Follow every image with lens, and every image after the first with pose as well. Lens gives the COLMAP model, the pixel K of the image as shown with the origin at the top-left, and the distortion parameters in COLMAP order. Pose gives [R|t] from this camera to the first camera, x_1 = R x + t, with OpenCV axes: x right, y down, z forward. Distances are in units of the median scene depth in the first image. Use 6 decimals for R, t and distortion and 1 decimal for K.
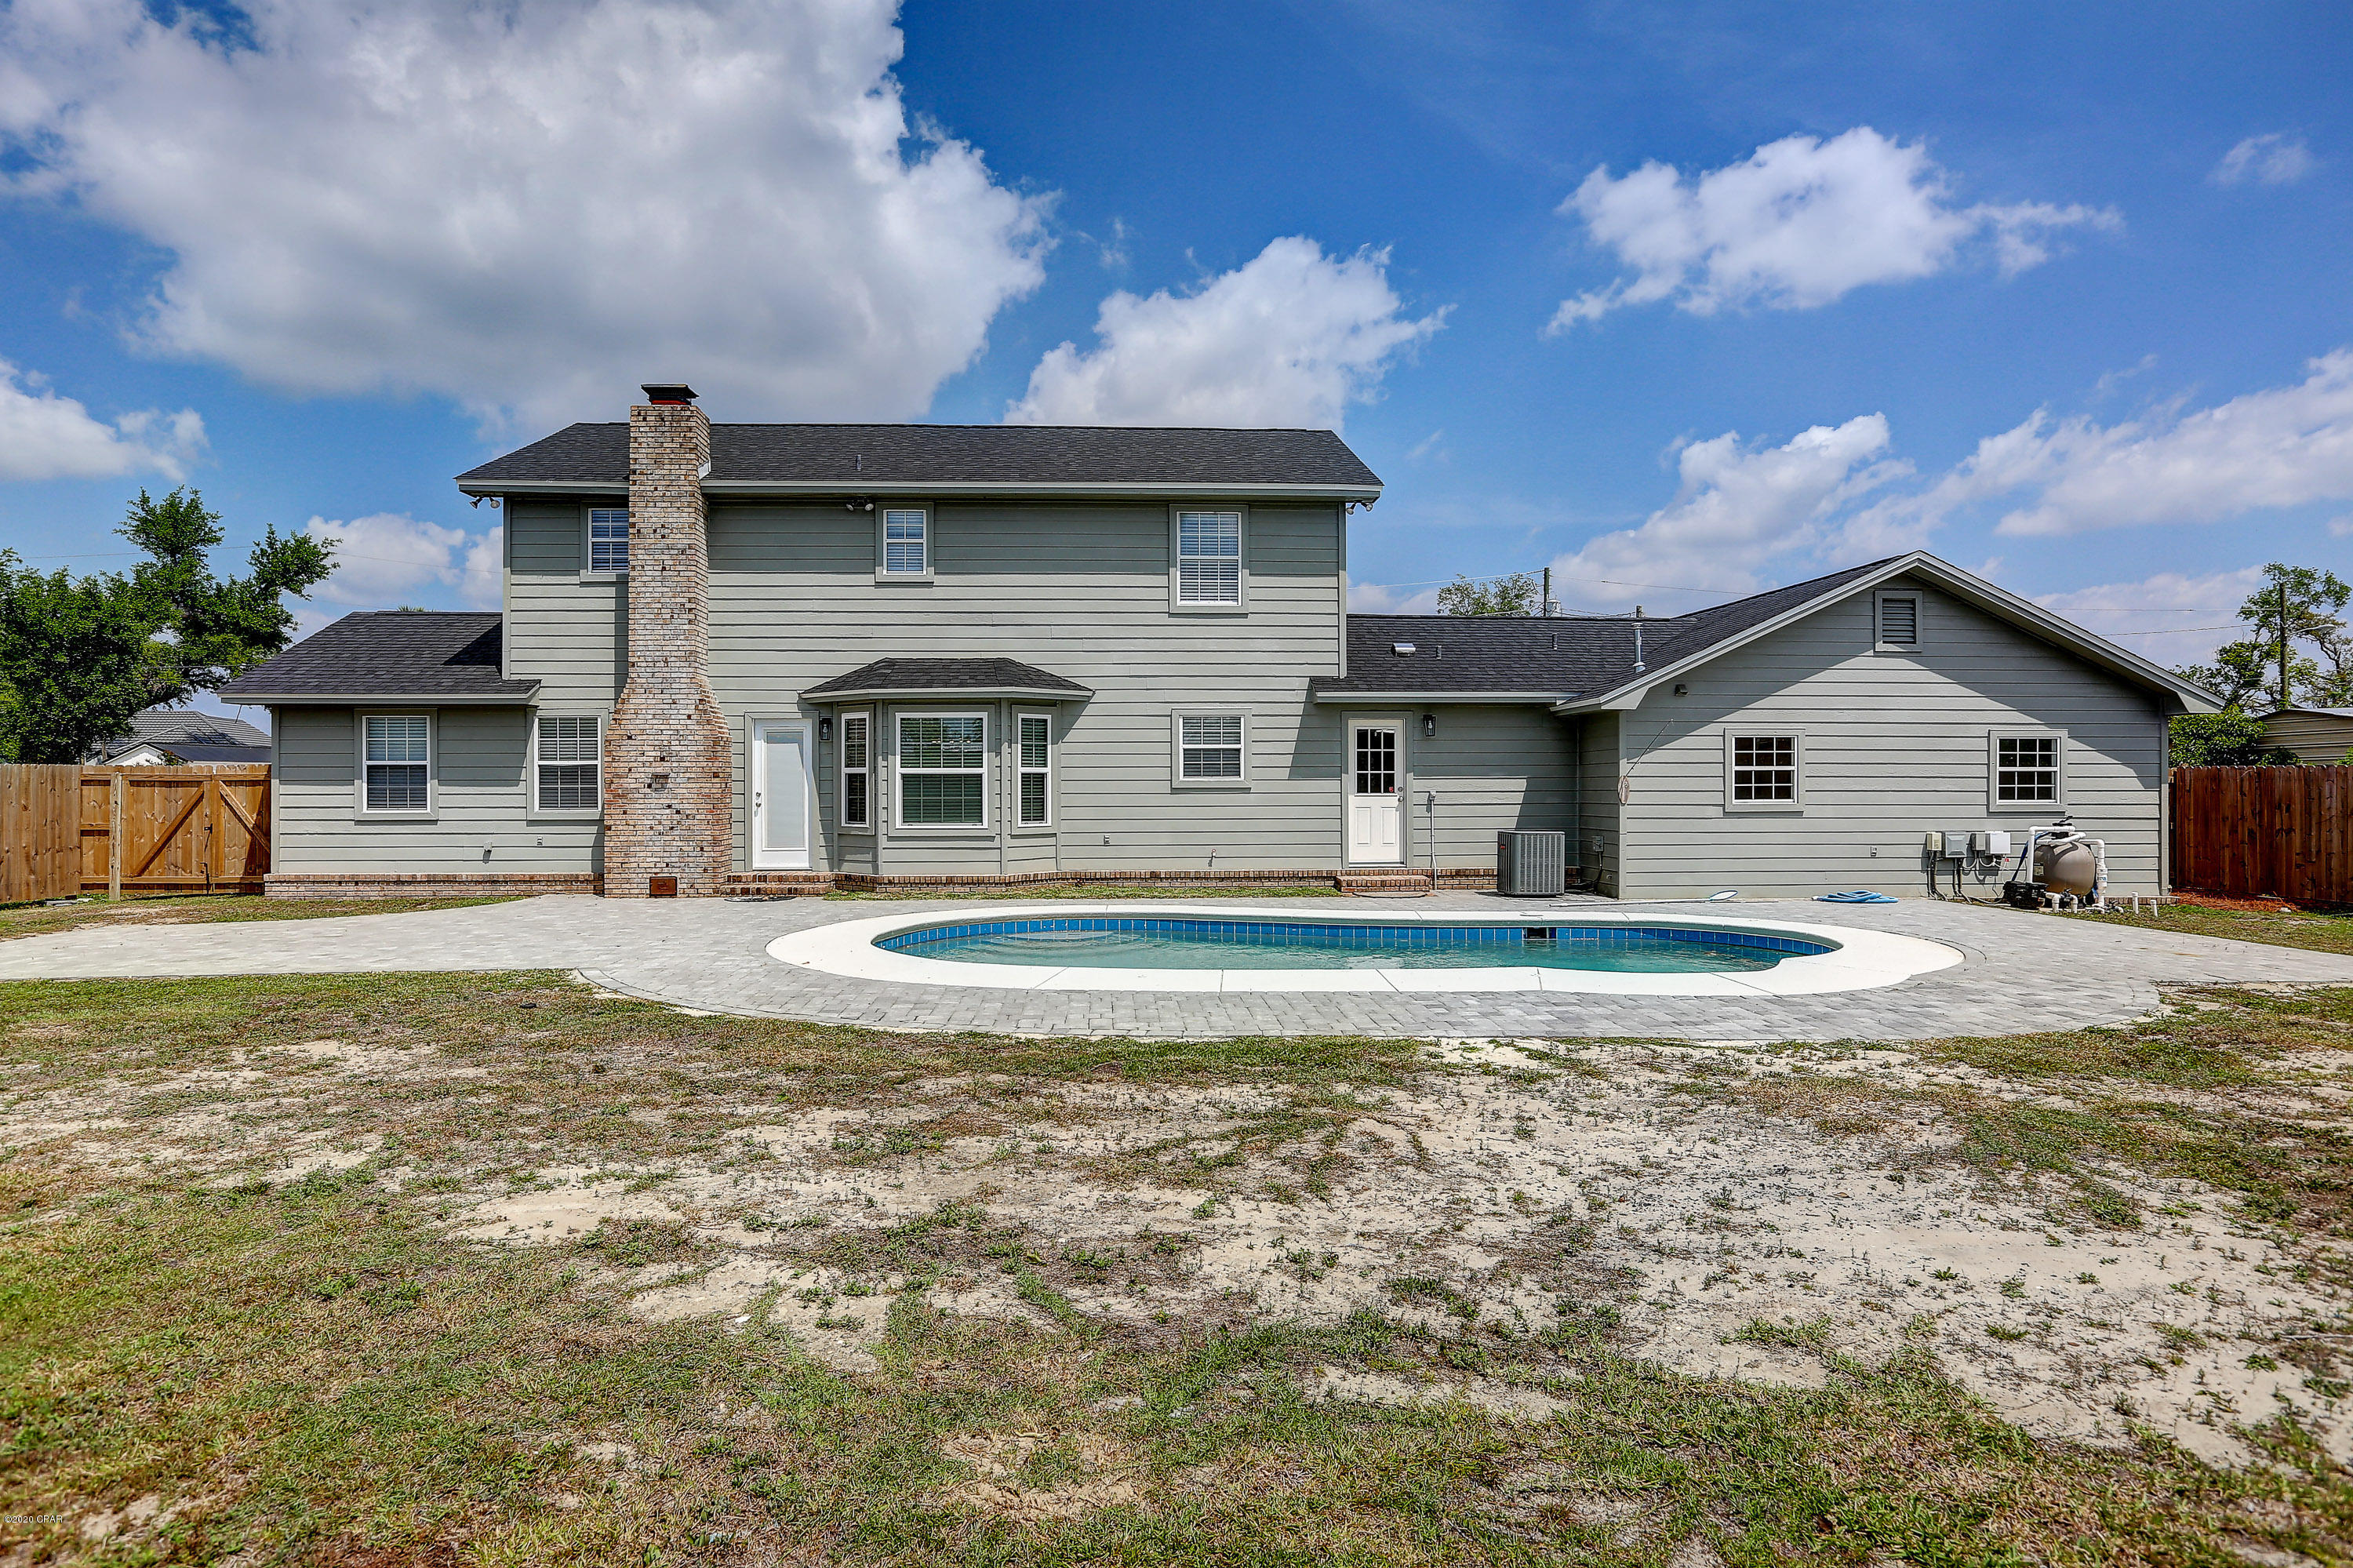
lens RADIAL K [[1342.3, 0, 1176.4], [0, 1342.3, 775.0], [0, 0, 1]] dist [-0.002925, -0.000182]
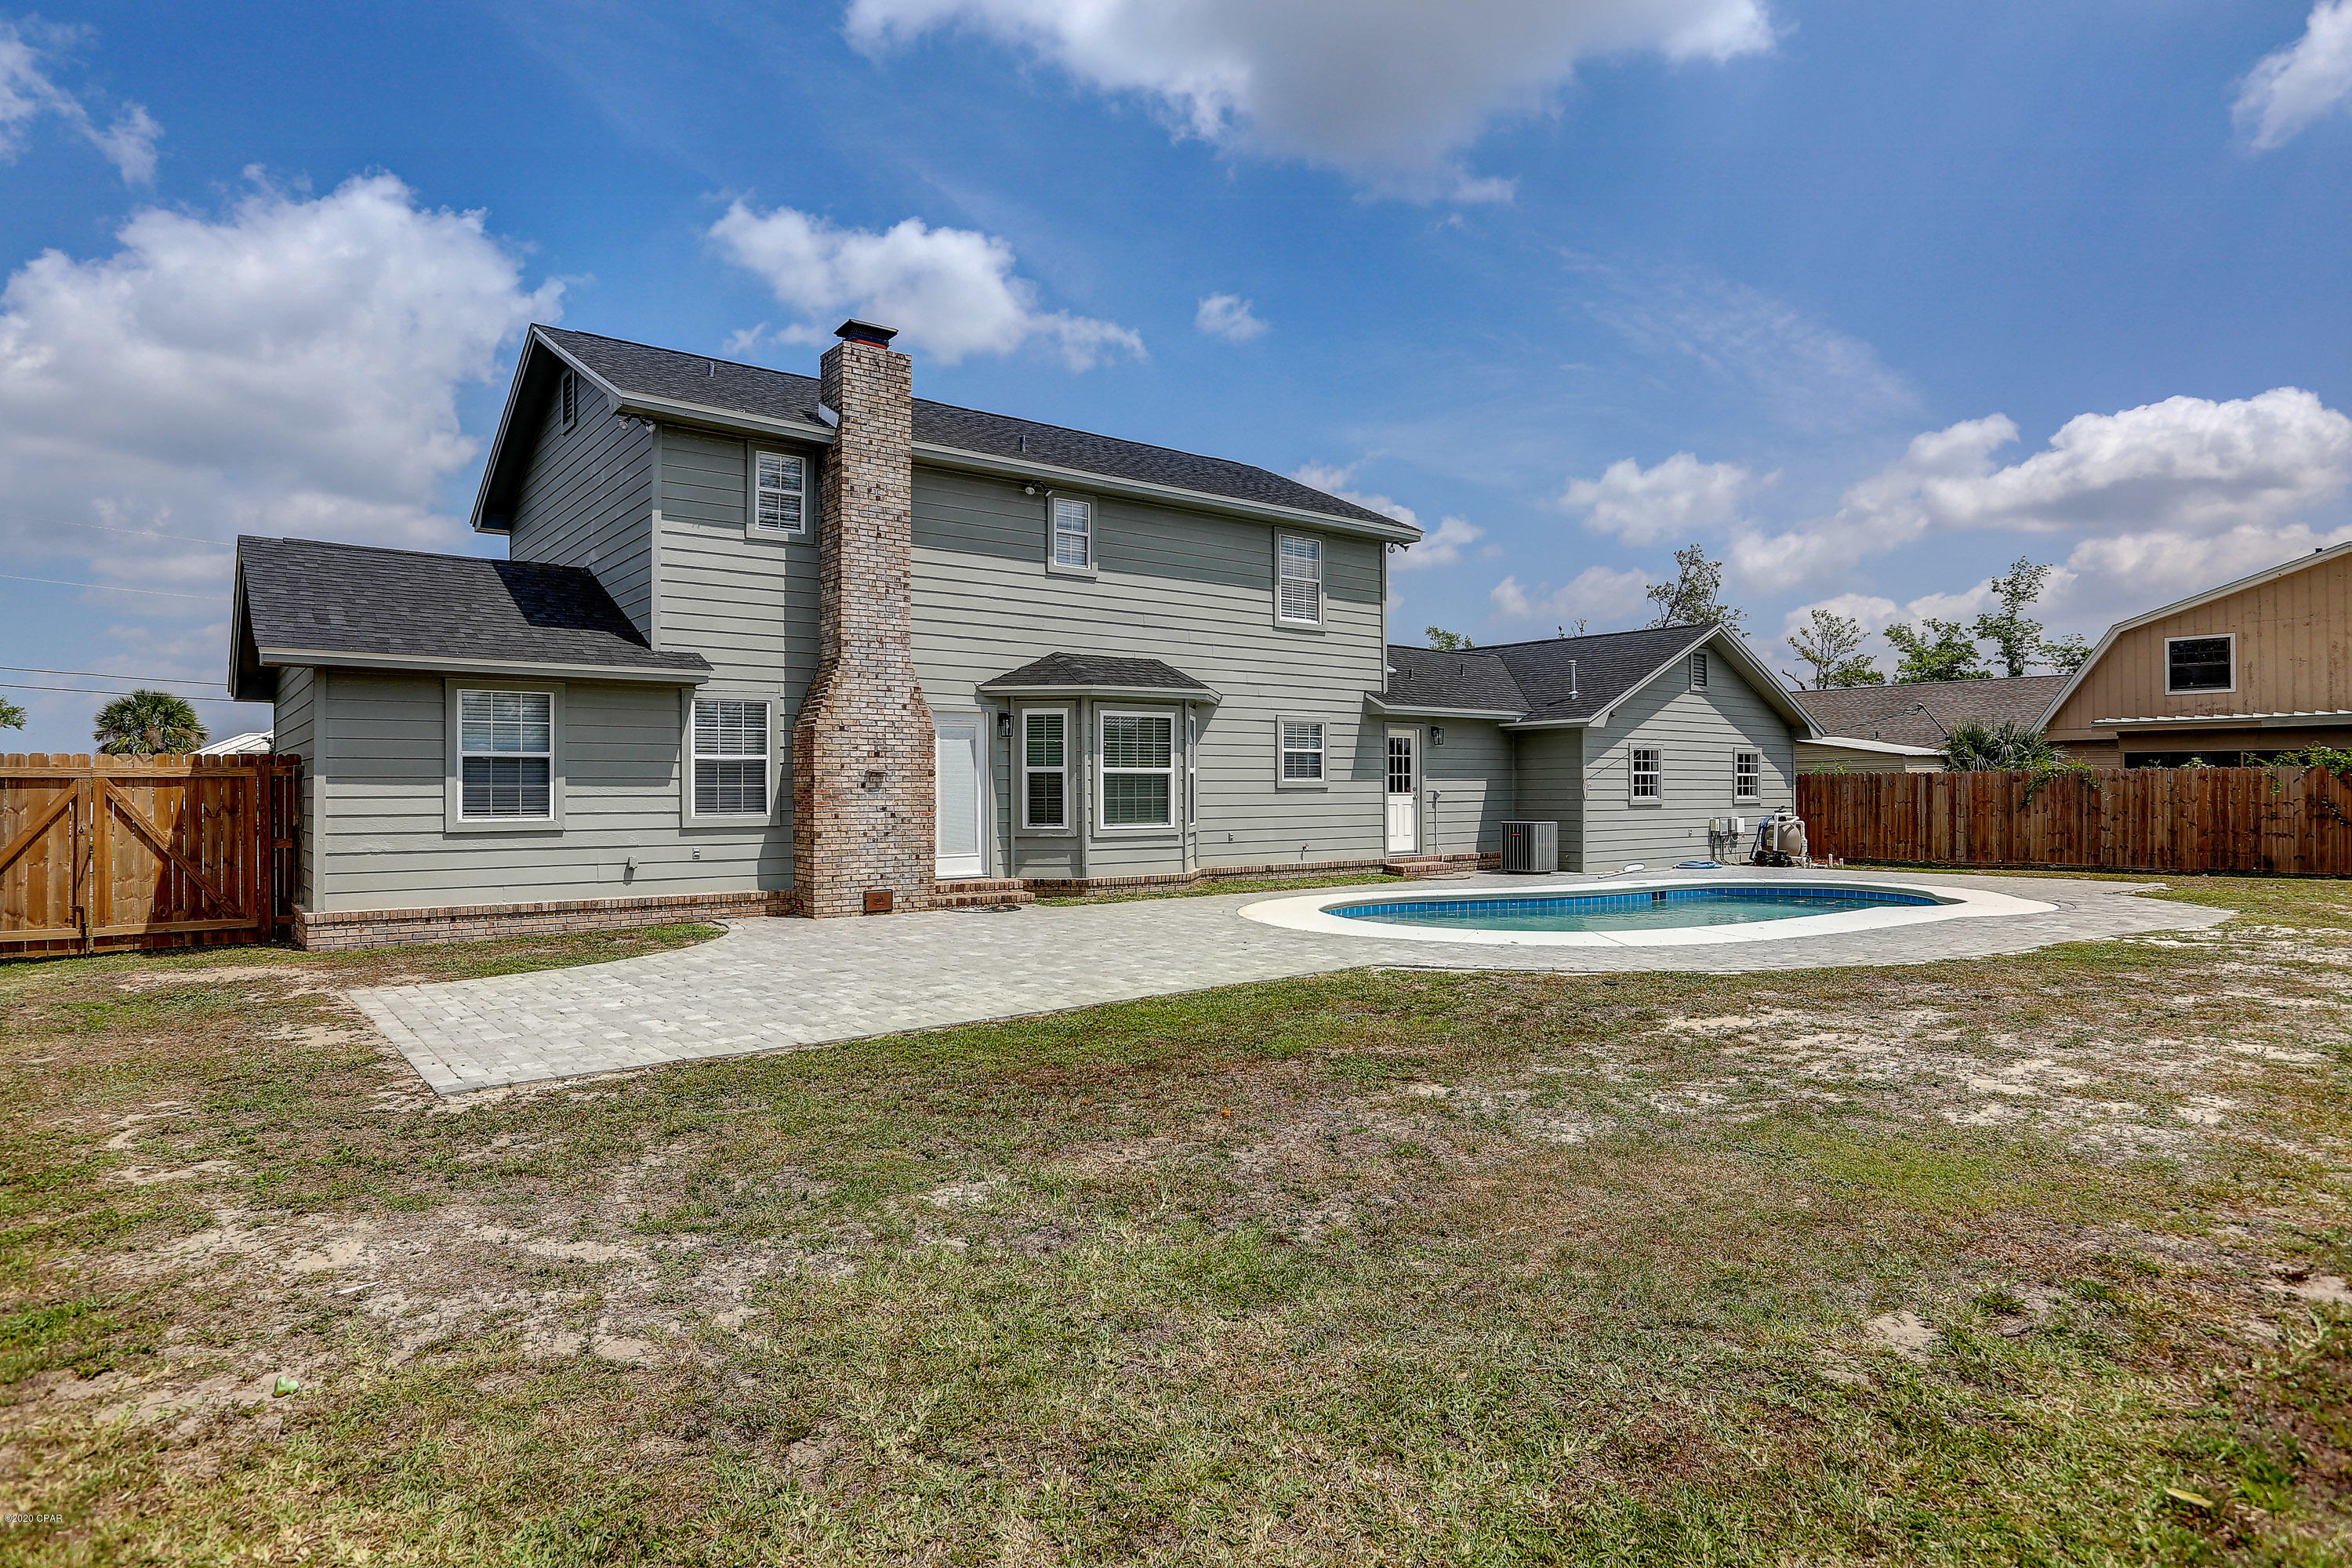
lens RADIAL K [[1291.1, 0, 1176.0], [0, 1291.1, 784.0], [0, 0, 1]] dist [0.000744, 0.000103]
pose [[0.815473, 0.001293, 0.578794, -0.686705], [-0.000117, 0.999998, -0.002069, 0.008693], [-0.578795, 0.001620, 0.815471, 0.201595]]
